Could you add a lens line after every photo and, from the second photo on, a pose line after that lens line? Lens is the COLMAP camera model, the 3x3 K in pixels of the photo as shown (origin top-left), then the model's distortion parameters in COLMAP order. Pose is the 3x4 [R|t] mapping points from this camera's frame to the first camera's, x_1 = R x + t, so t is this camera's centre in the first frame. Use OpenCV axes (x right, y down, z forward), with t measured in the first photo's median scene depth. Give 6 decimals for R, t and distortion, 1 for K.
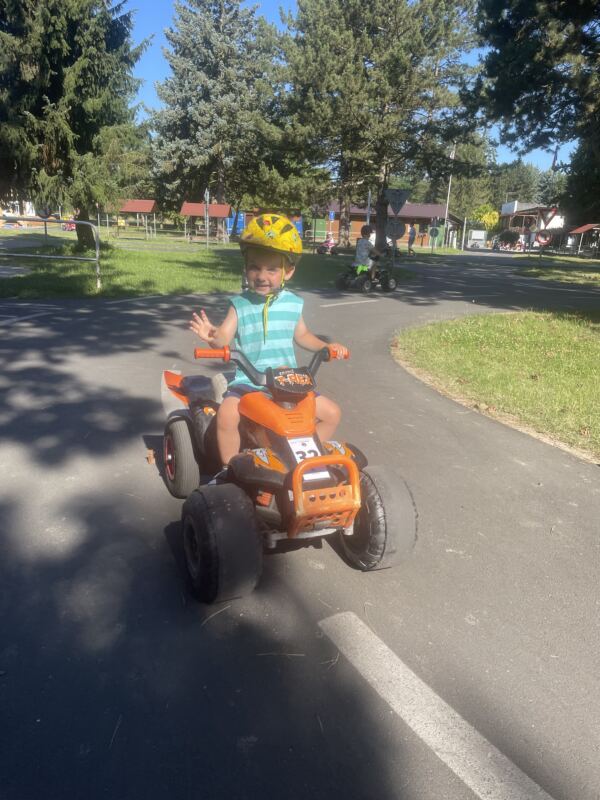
lens RADIAL K [[620.8, 0, 303.0], [0, 620.8, 415.6], [0, 0, 1]] dist [0.066573, -0.090701]
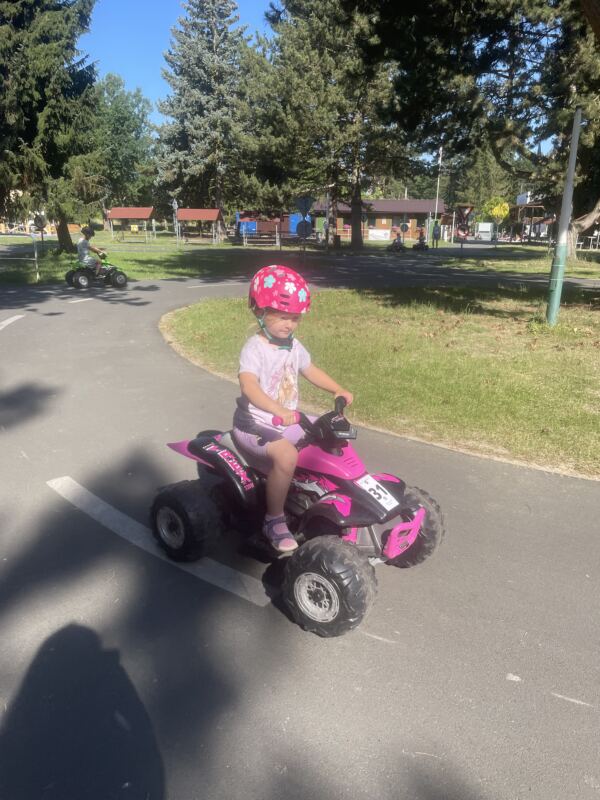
lens RADIAL K [[620.8, 0, 310.6], [0, 620.8, 426.1], [0, 0, 1]] dist [0.066573, -0.090701]
pose [[0.997963, -0.012527, -0.062550, 0.119085], [0.013761, 0.999718, 0.019337, 0.036027], [0.062290, -0.020159, 0.997854, -0.128850]]
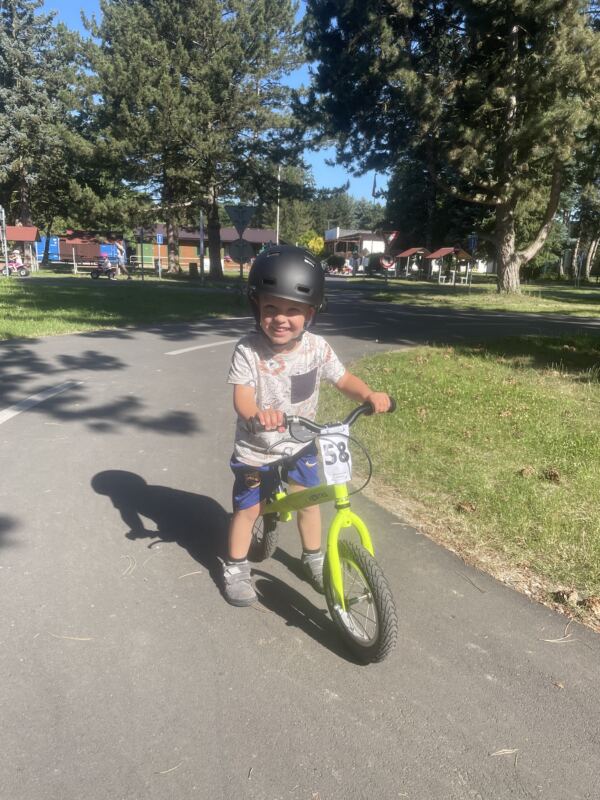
lens RADIAL K [[620.8, 0, 311.3], [0, 620.8, 408.0], [0, 0, 1]] dist [0.066573, -0.090701]
pose [[0.960985, -0.076314, 0.265866, -0.002118], [0.089497, 0.995269, -0.037812, -0.021961], [-0.261723, 0.060131, 0.963268, 0.082125]]
